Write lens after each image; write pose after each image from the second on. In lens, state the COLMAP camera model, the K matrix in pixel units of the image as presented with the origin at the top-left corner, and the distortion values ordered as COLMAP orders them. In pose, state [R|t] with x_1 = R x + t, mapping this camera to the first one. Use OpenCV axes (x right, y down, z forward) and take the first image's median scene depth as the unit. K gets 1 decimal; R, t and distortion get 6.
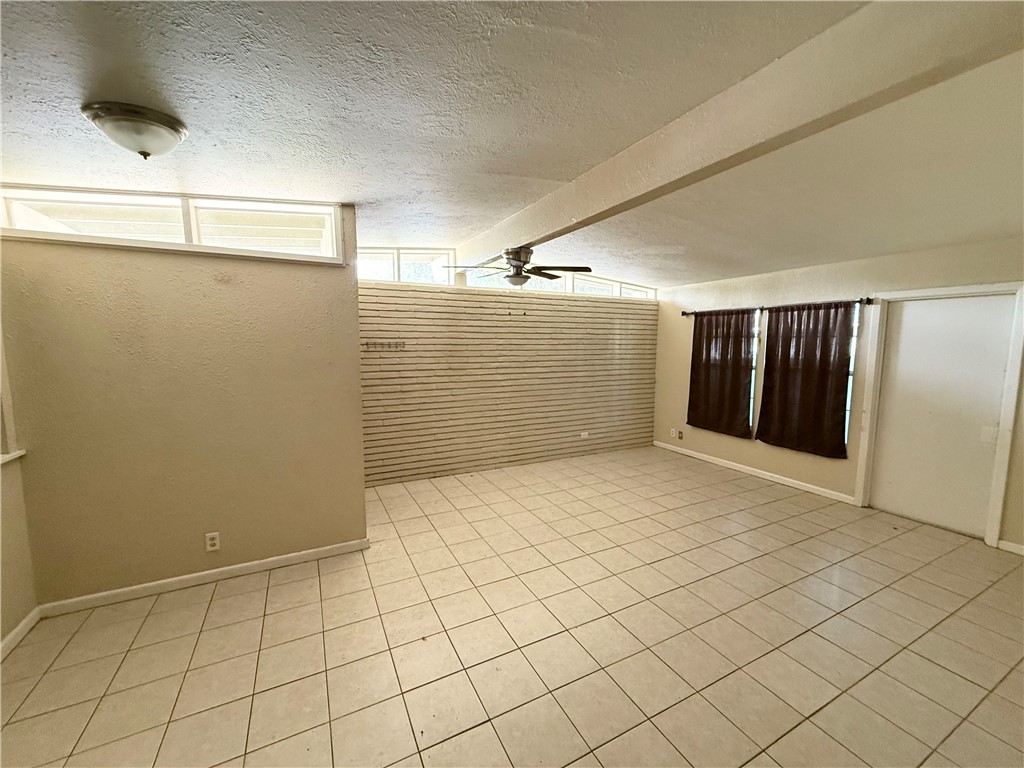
lens RADIAL K [[409.7, 0, 508.4], [0, 409.7, 383.8], [0, 0, 1]] dist [0.000086, 0.000502]
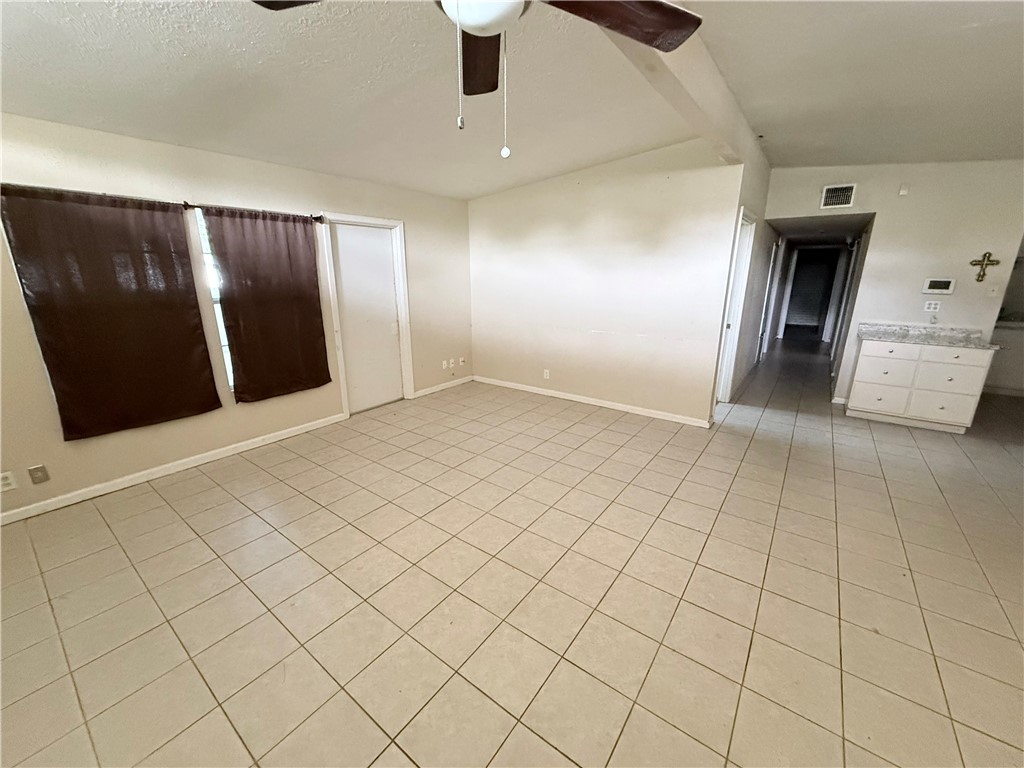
lens RADIAL K [[409.7, 0, 512.7], [0, 409.7, 381.5], [0, 0, 1]] dist [0.000086, 0.000502]
pose [[-0.453627, -0.232663, 0.860285, -0.241384], [0.096716, 0.946766, 0.307050, -0.080832], [-0.885928, 0.222490, -0.406976, 0.968593]]
